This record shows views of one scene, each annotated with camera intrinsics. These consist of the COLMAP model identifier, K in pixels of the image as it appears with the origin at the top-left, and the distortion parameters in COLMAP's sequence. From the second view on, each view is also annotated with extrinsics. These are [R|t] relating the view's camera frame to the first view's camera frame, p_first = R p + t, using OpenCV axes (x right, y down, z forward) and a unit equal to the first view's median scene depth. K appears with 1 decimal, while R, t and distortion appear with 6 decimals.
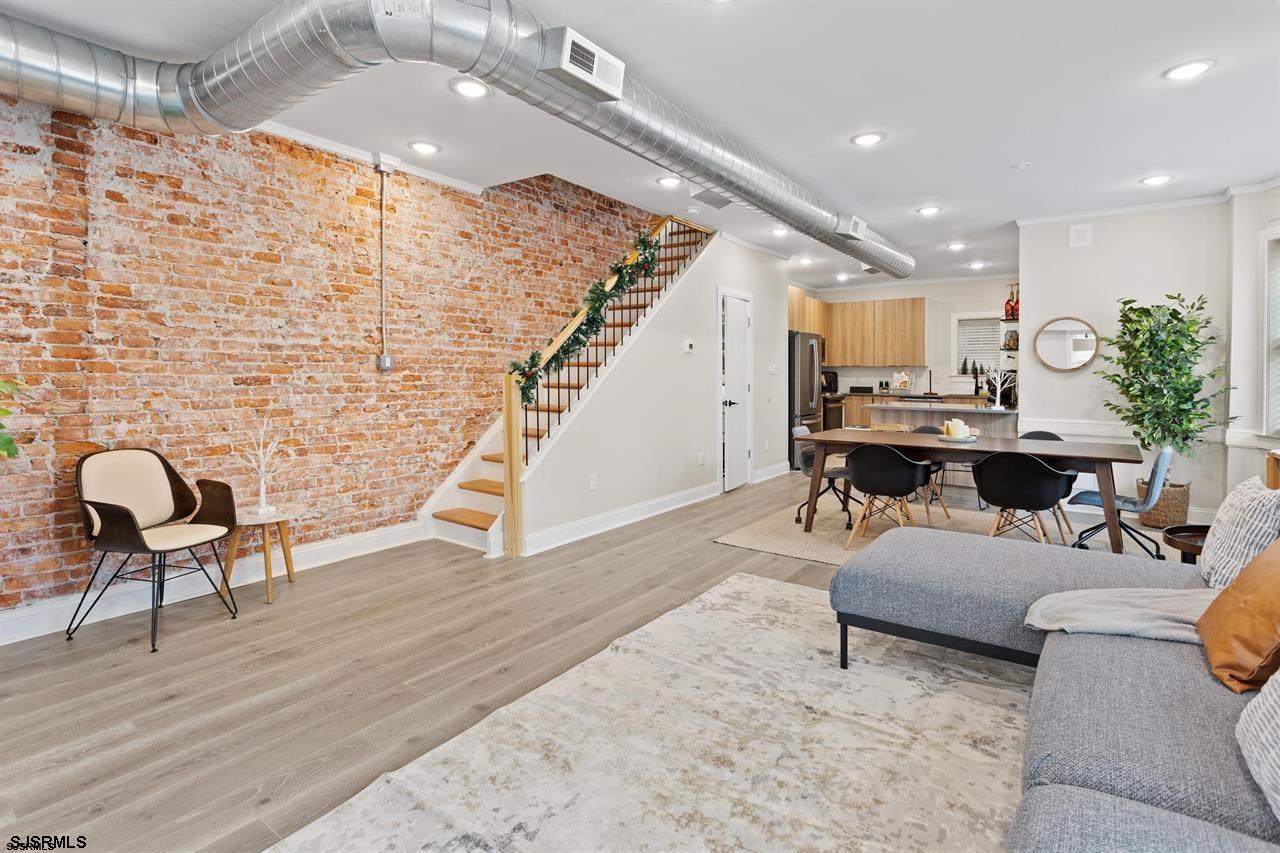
lens RADIAL K [[622.6, 0, 657.3], [0, 622.6, 378.9], [0, 0, 1]] dist [0.000074, 0.001045]
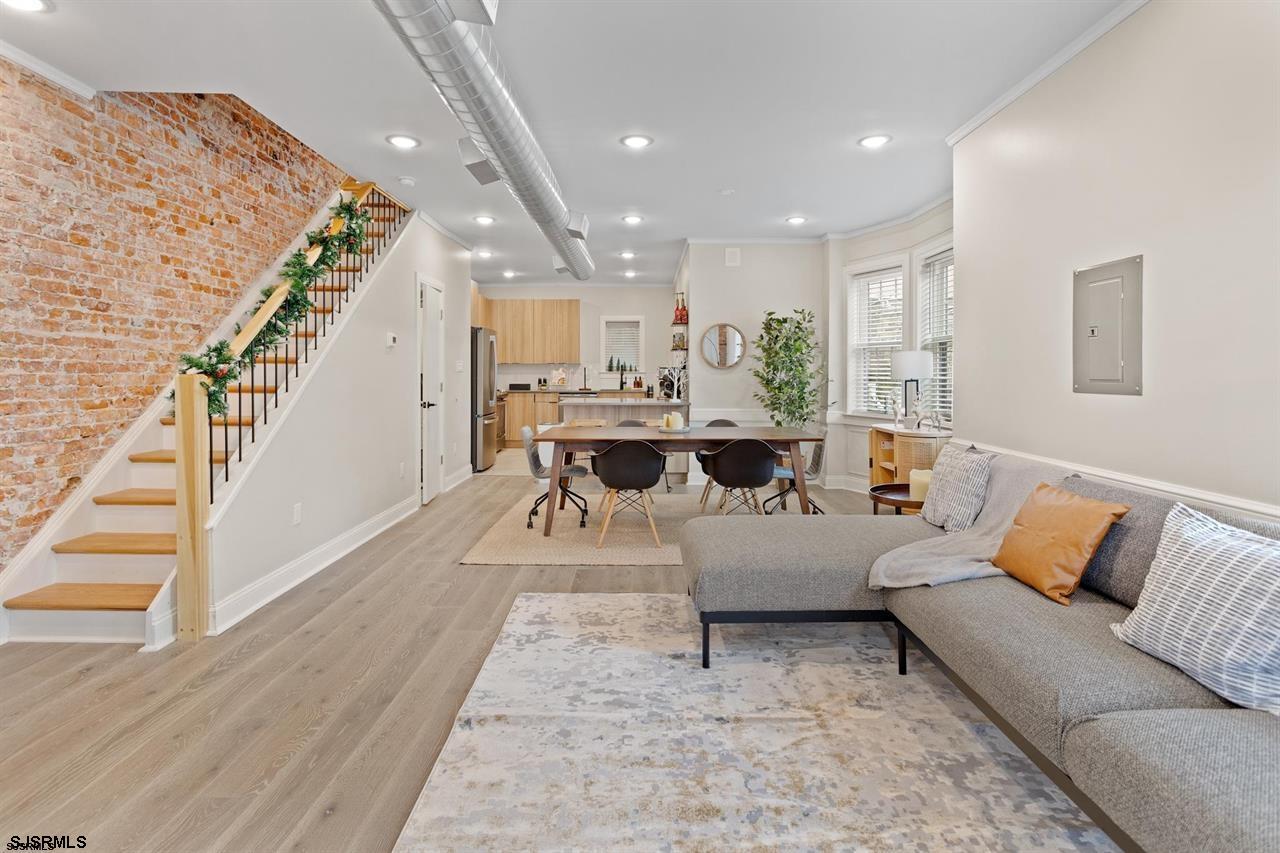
lens RADIAL K [[619.5, 0, 643.2], [0, 619.5, 372.3], [0, 0, 1]] dist [-0.001412, 0.007203]
pose [[0.817202, -0.003458, 0.576340, -0.189460], [0.006825, 0.999970, -0.003677, -0.002288], [-0.576310, 0.006938, 0.817201, 0.132380]]
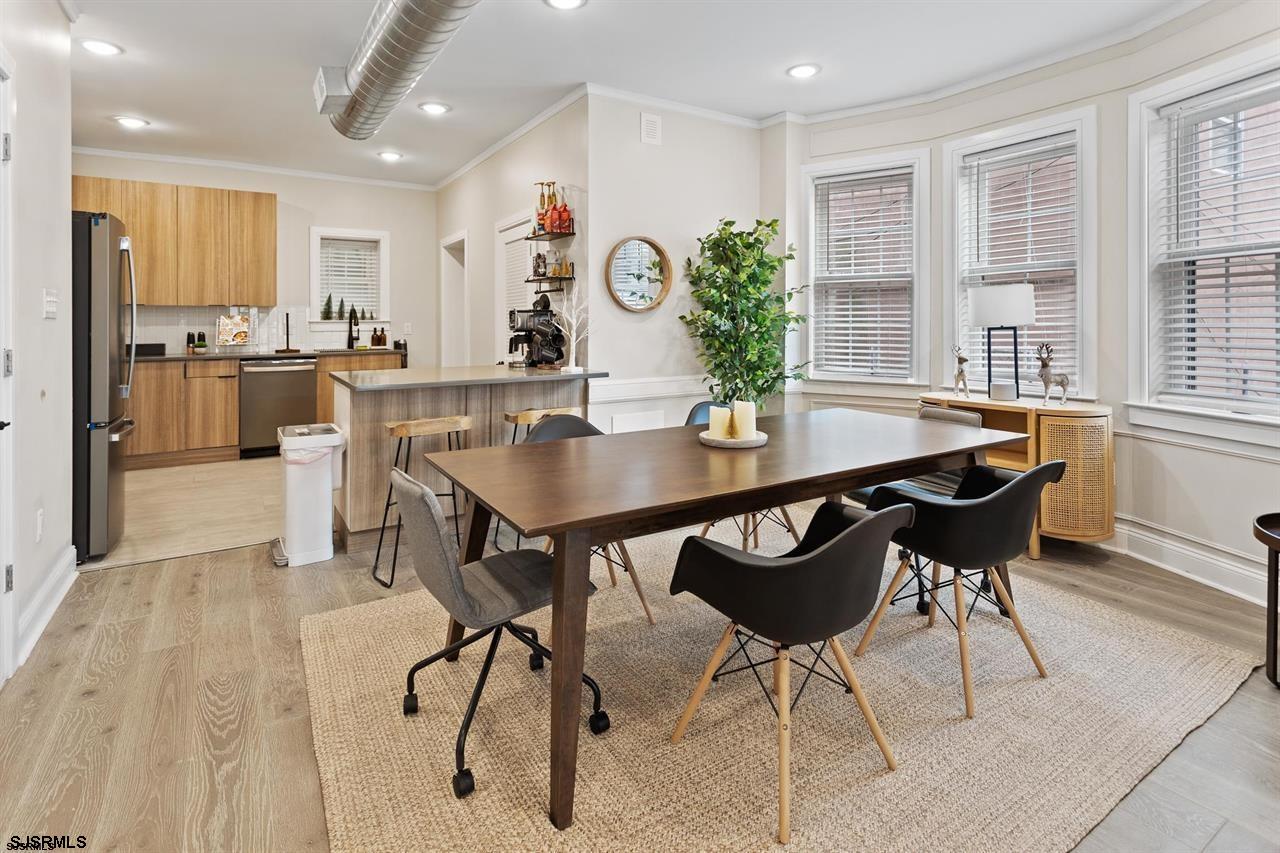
lens RADIAL K [[640.0, 0, 640.1], [0, 640.0, 323.8], [0, 0, 1]] dist [0.000852, 0.000582]
pose [[0.382602, -0.010024, 0.923859, -0.034631], [0.013285, 0.999897, 0.005347, -0.004139], [-0.923818, 0.010228, 0.382696, 0.846226]]
